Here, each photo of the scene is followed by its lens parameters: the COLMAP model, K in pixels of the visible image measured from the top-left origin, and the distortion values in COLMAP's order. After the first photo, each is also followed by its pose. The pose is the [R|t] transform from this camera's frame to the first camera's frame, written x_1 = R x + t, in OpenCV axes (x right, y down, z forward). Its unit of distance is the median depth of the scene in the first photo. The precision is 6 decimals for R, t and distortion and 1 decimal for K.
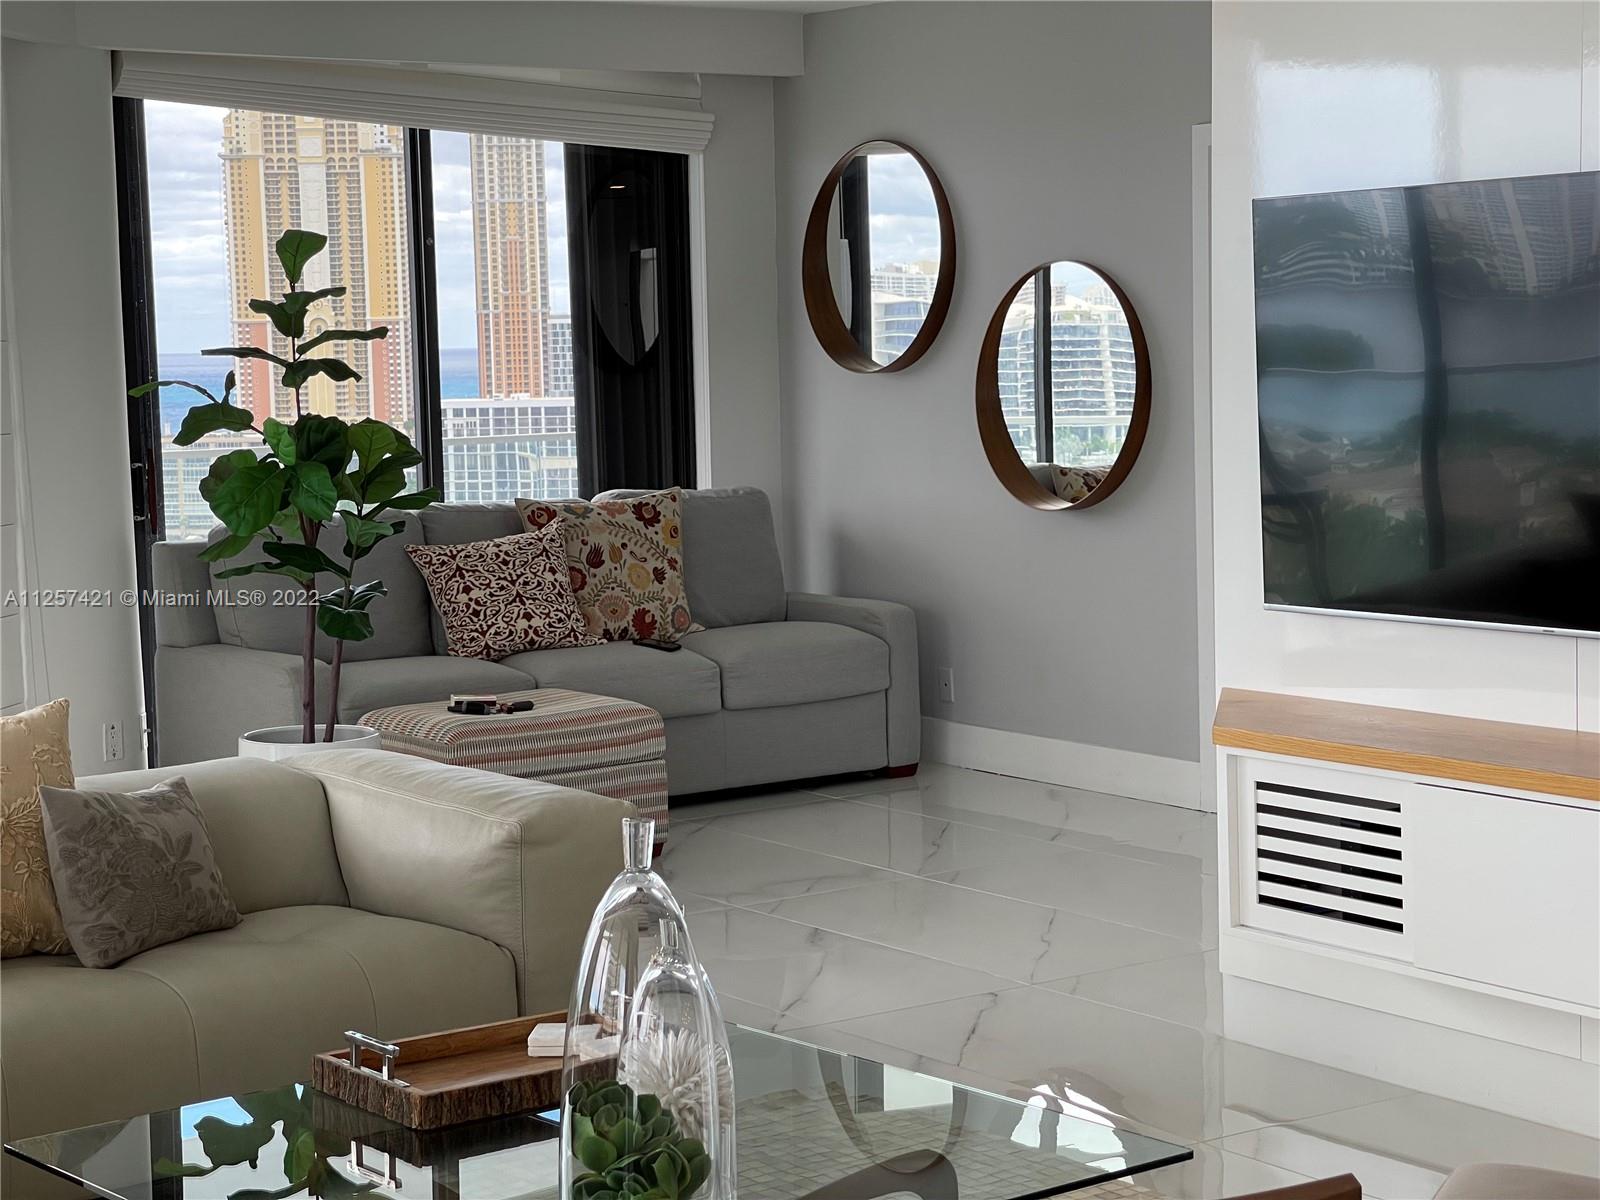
lens RADIAL K [[2938.1, 0, 798.9], [0, 2938.1, 605.5], [0, 0, 1]] dist [0.198351, 0.000000]
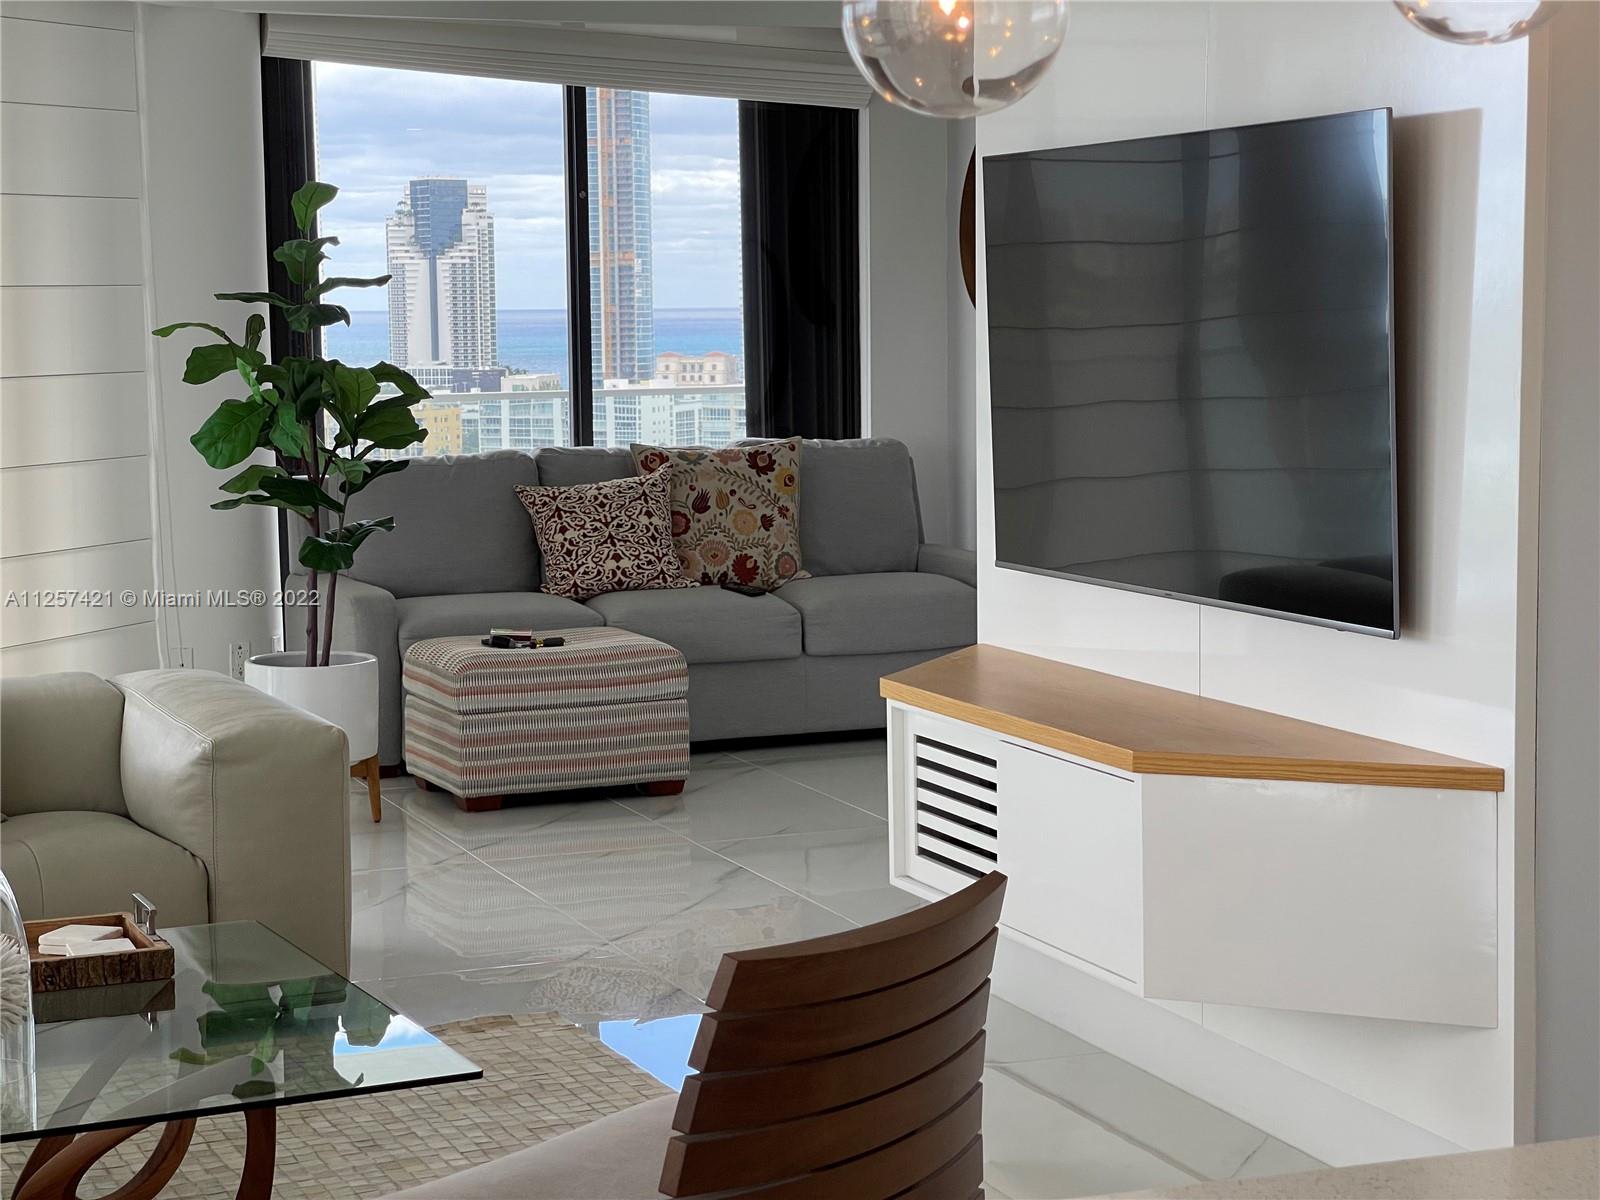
lens RADIAL K [[2938.1, 0, 798.7], [0, 2938.1, 590.5], [0, 0, 1]] dist [0.198351, 0.000000]
pose [[0.974989, 0.035940, -0.219327, 0.196528], [-0.033617, 0.999332, 0.014318, -0.001647], [0.219696, -0.006587, 0.975546, 0.003960]]
